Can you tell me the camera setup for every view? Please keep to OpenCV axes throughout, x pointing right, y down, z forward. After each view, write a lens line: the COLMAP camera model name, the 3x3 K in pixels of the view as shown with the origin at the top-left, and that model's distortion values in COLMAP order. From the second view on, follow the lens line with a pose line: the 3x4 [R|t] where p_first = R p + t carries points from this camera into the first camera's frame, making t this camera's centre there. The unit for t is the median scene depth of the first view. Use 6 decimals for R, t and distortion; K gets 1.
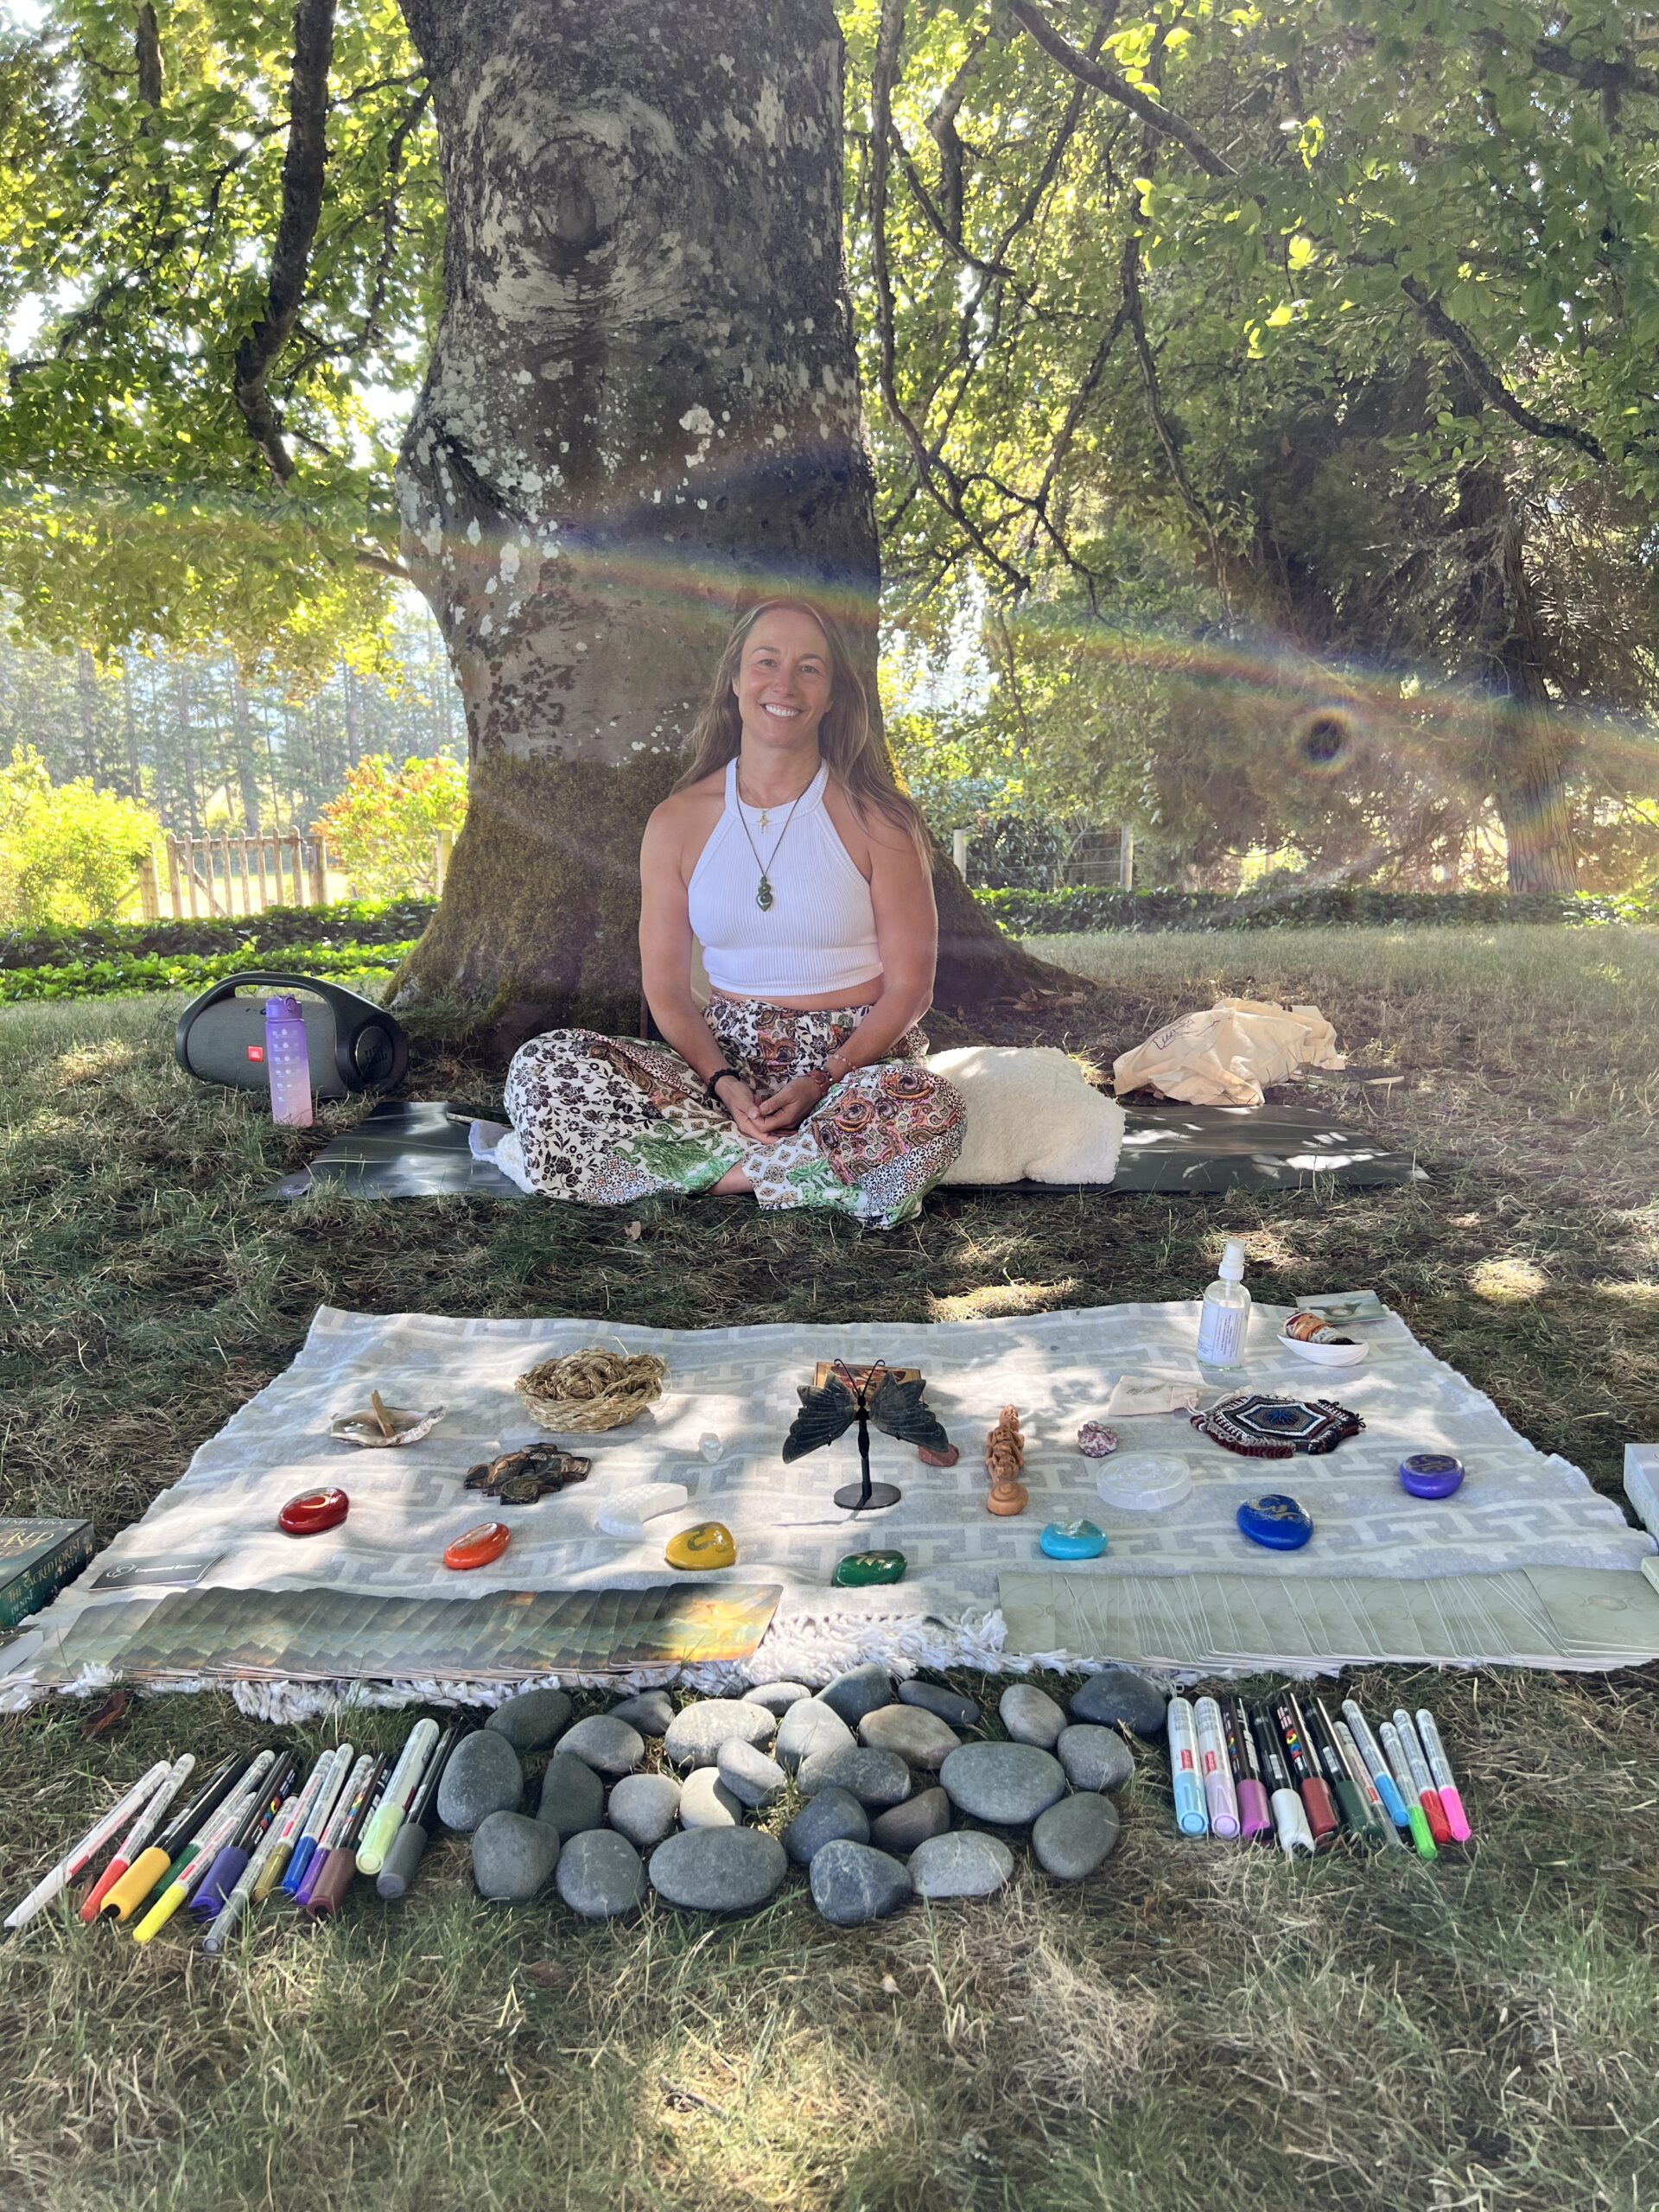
lens RADIAL K [[1687.4, 0, 845.1], [0, 1687.4, 1135.2], [0, 0, 1]] dist [-0.021589, 0.054328]
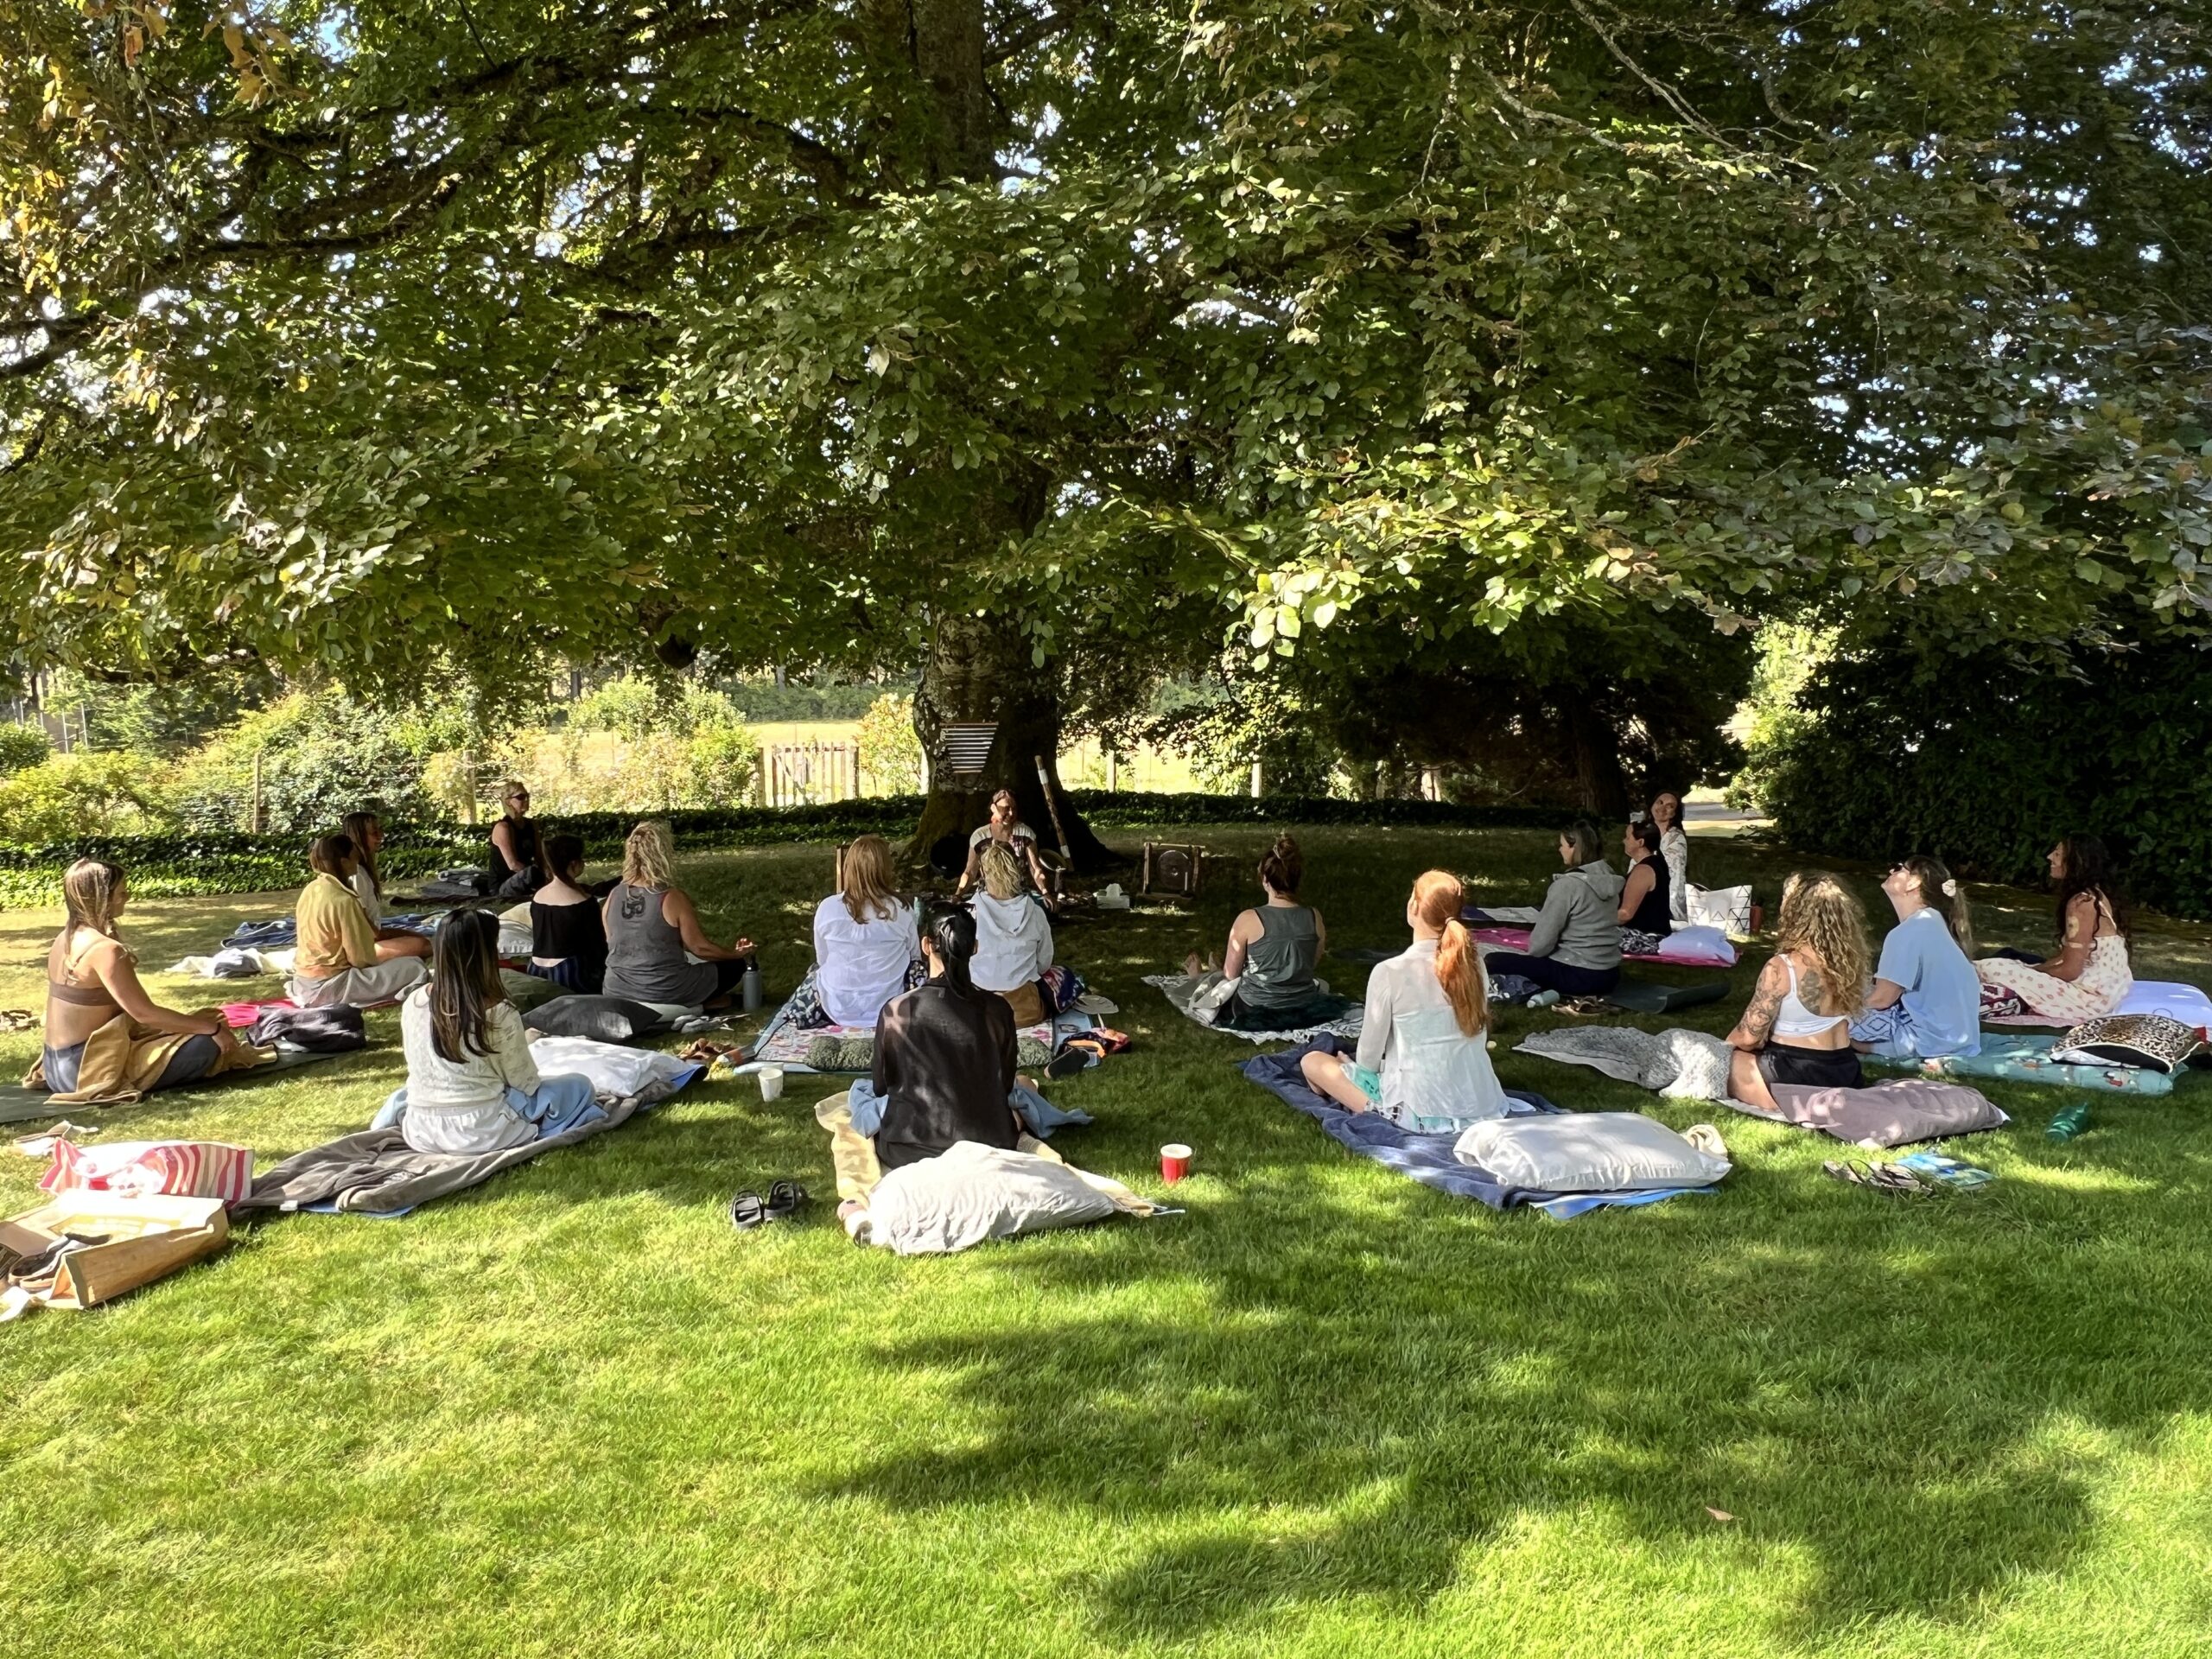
lens RADIAL K [[1484.3, 0, 1106.0], [0, 1484.3, 829.5], [0, 0, 1]] dist [0.000625, 0.000041]
pose [[0.993393, 0.030525, -0.110625, 0.501394], [-0.040018, 0.995608, -0.084639, 0.109315], [0.107555, 0.088507, 0.990252, -2.071515]]
